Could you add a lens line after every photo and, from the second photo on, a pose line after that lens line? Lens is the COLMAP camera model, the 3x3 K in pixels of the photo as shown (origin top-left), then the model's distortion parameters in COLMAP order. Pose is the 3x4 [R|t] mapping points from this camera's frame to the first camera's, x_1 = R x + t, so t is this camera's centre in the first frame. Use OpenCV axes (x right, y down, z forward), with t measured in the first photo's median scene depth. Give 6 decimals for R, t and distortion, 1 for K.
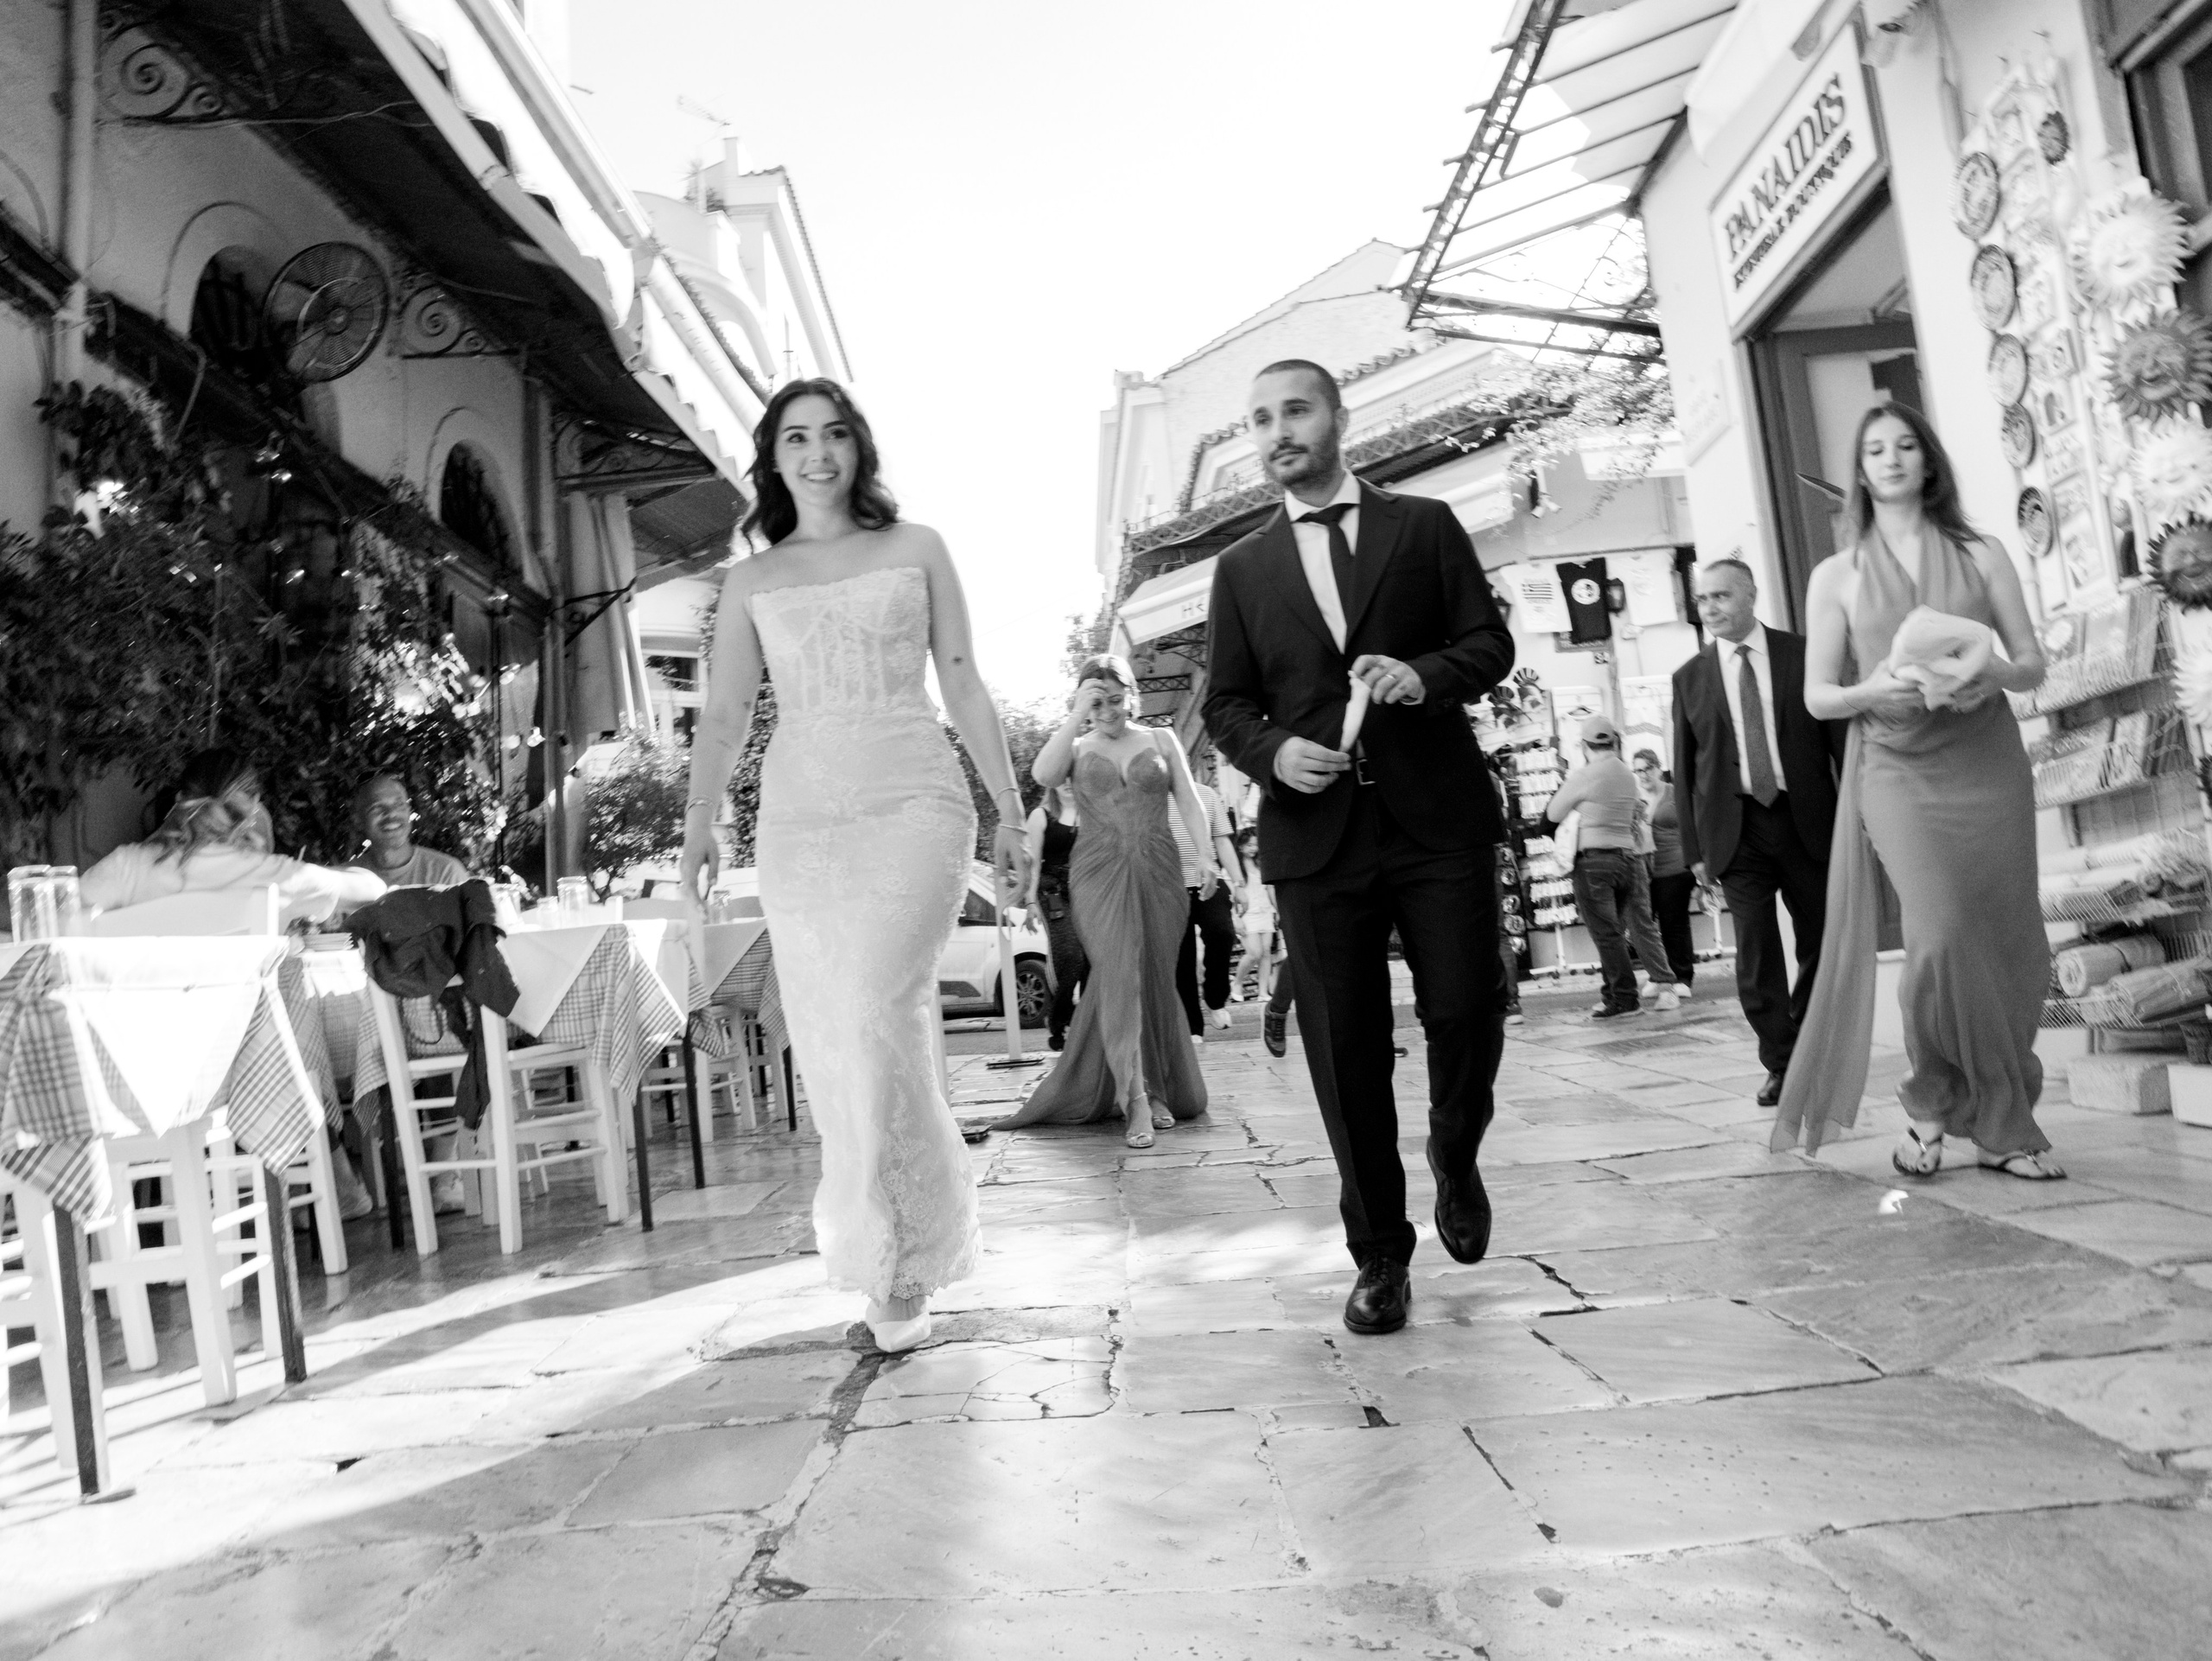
lens RADIAL K [[1608.1, 0, 1106.0], [0, 1608.1, 830.5], [0, 0, 1]] dist [-0.026730, -0.002828]
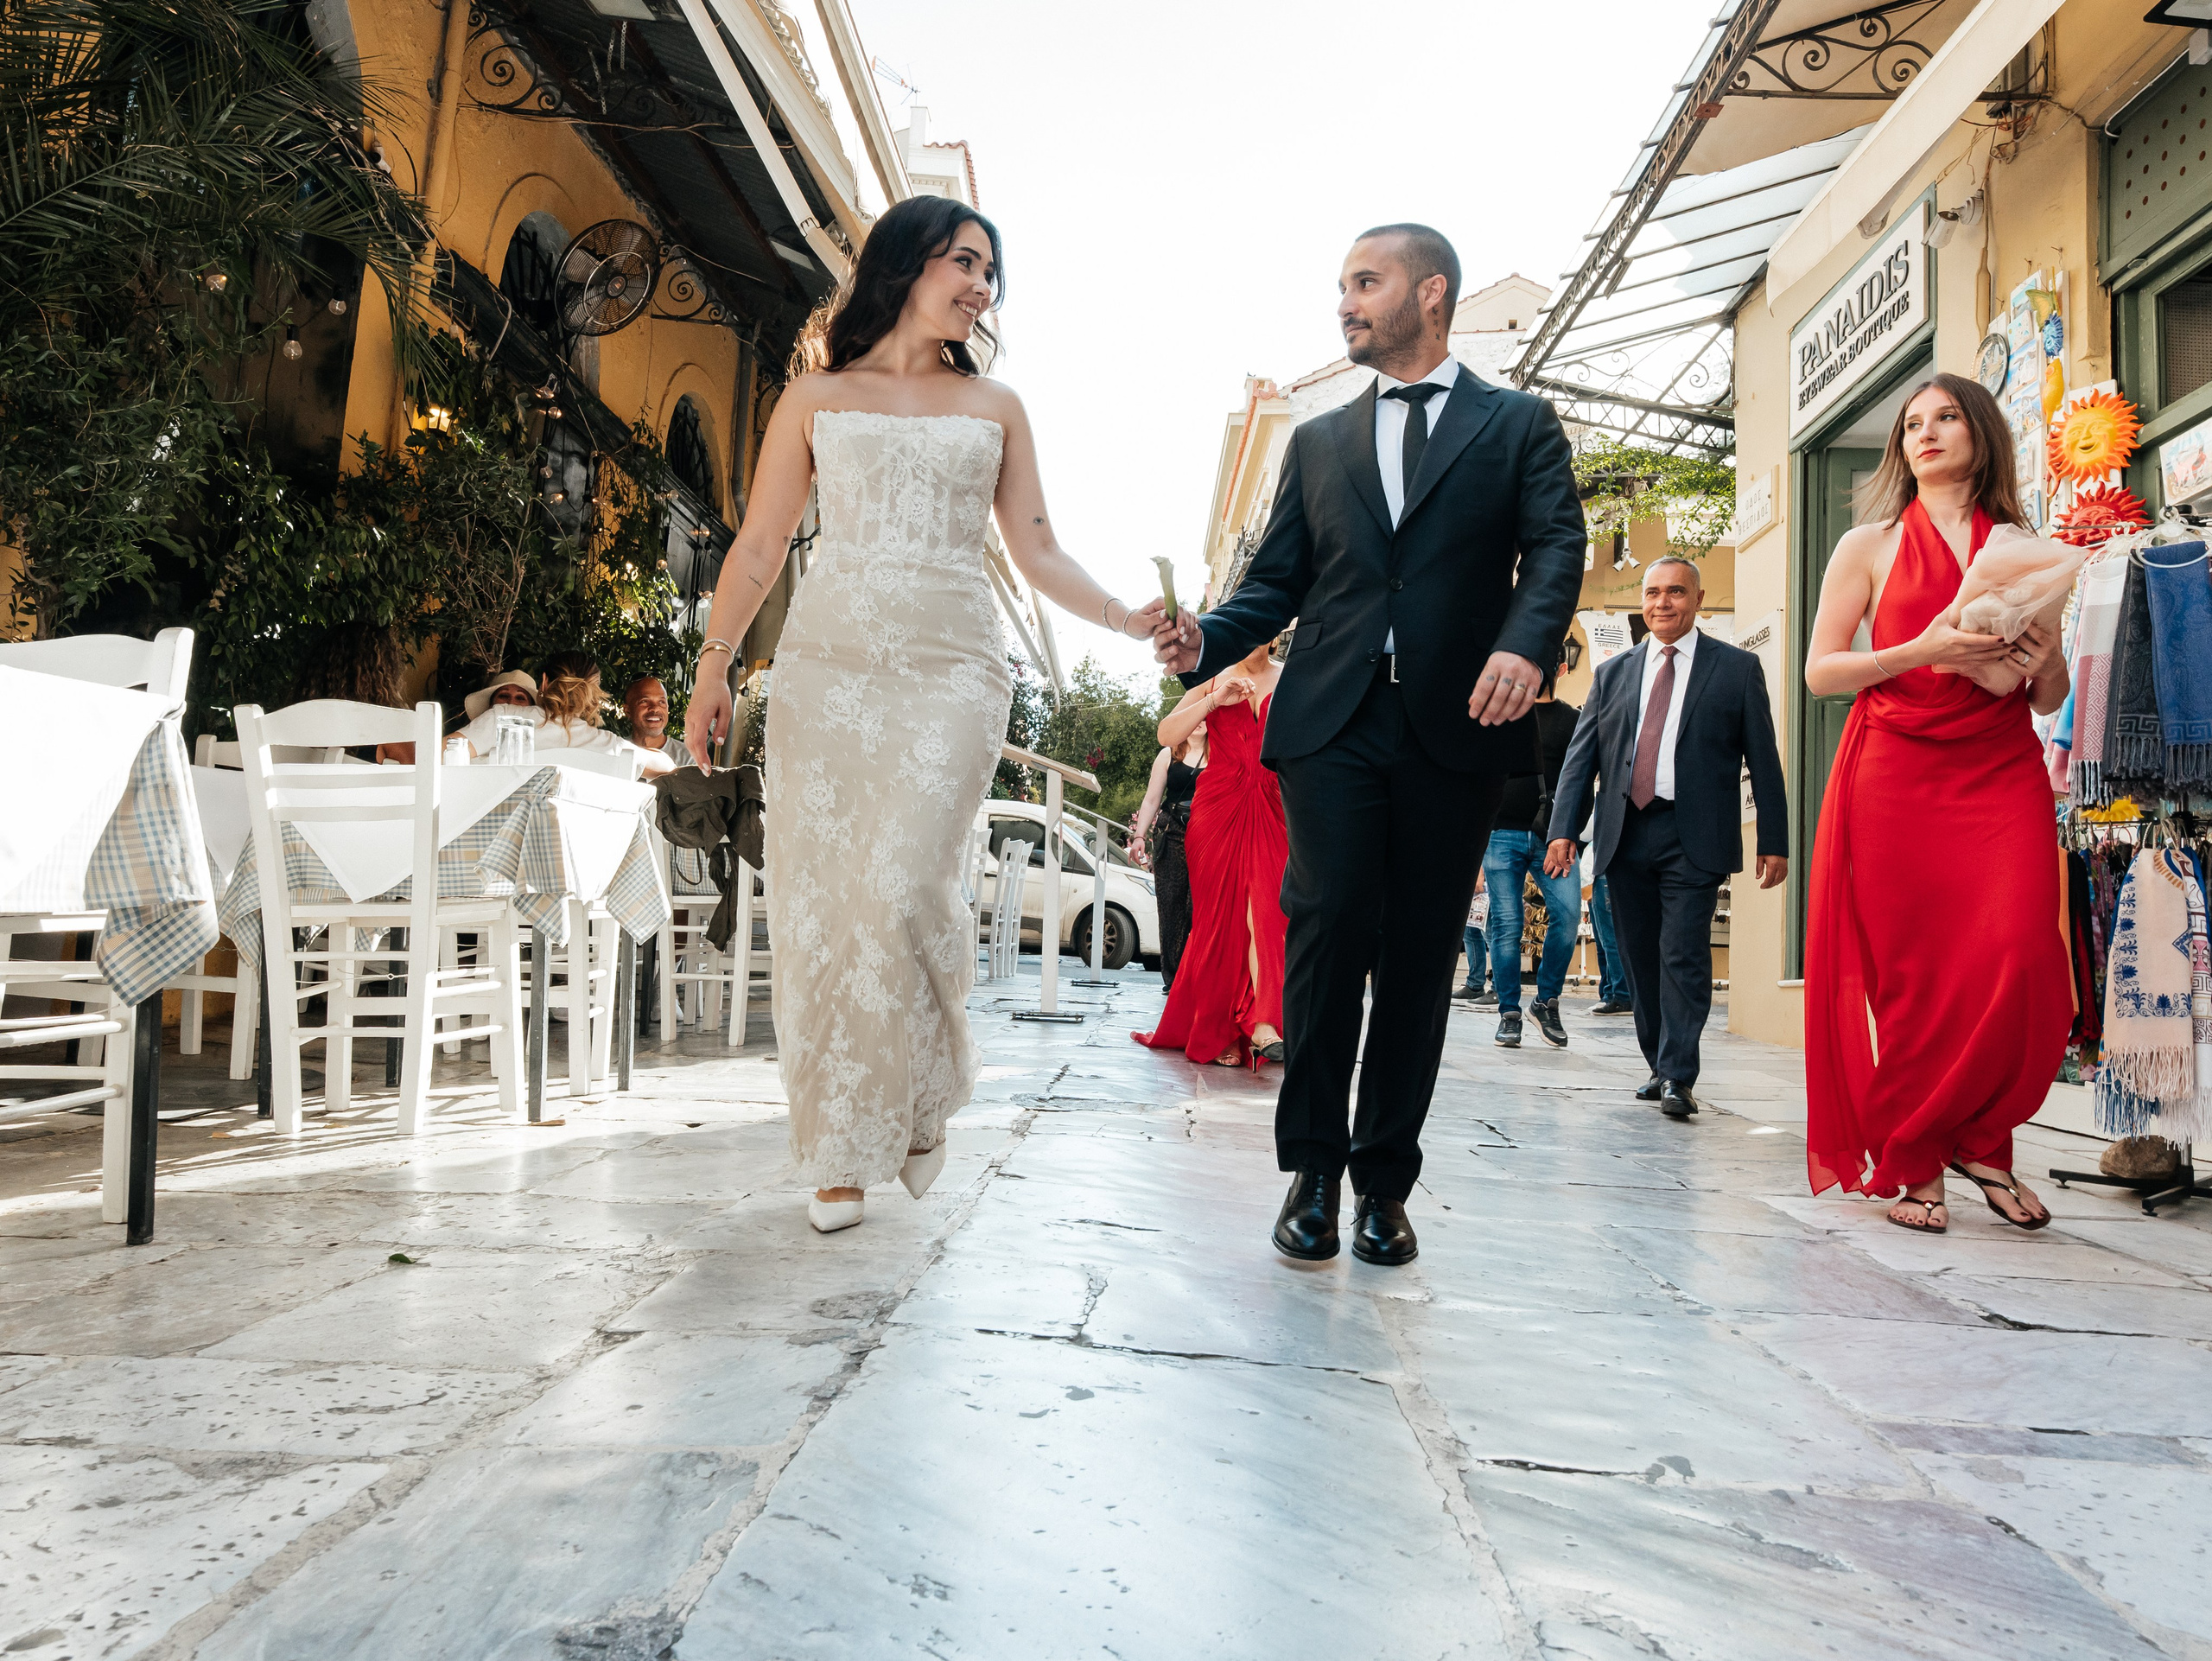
lens RADIAL K [[1548.3, 0, 1106.0], [0, 1548.3, 830.5], [0, 0, 1]] dist [0.064835, -0.001094]
pose [[0.990573, 0.130241, -0.042449, -0.021860], [-0.129453, 0.991367, 0.020824, 0.011708], [0.044794, -0.015132, 0.998882, -0.188006]]
